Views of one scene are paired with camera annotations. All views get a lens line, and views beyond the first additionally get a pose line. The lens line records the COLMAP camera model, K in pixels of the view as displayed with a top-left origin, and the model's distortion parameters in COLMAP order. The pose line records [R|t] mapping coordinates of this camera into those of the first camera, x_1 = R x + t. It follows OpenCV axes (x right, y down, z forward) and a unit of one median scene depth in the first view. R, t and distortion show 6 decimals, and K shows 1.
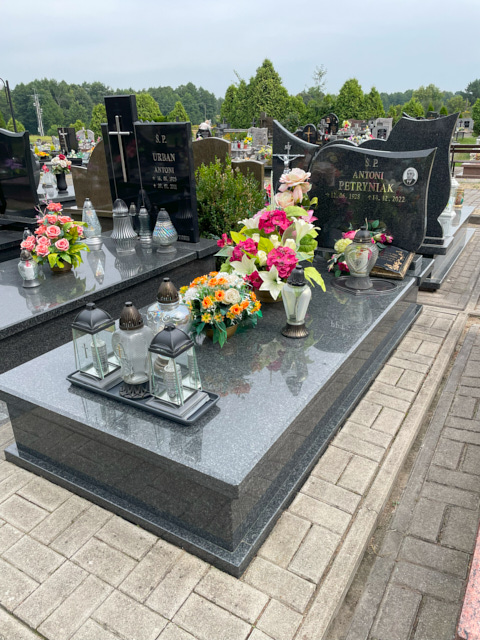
lens RADIAL K [[484.2, 0, 237.7], [0, 484.2, 320.4], [0, 0, 1]] dist [0.063286, -0.089226]
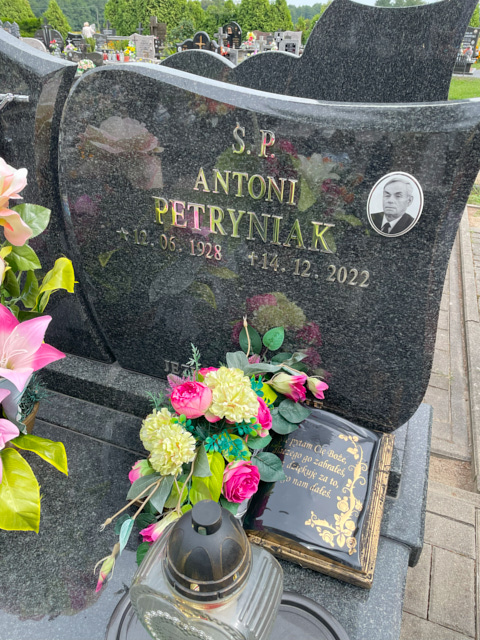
lens RADIAL K [[484.2, 0, 240.7], [0, 484.2, 321.9], [0, 0, 1]] dist [0.063286, -0.089226]
pose [[0.983178, -0.055359, 0.174061, 0.036223], [0.029192, 0.988339, 0.149443, -0.044552], [-0.180304, -0.141848, 0.973329, 0.122342]]
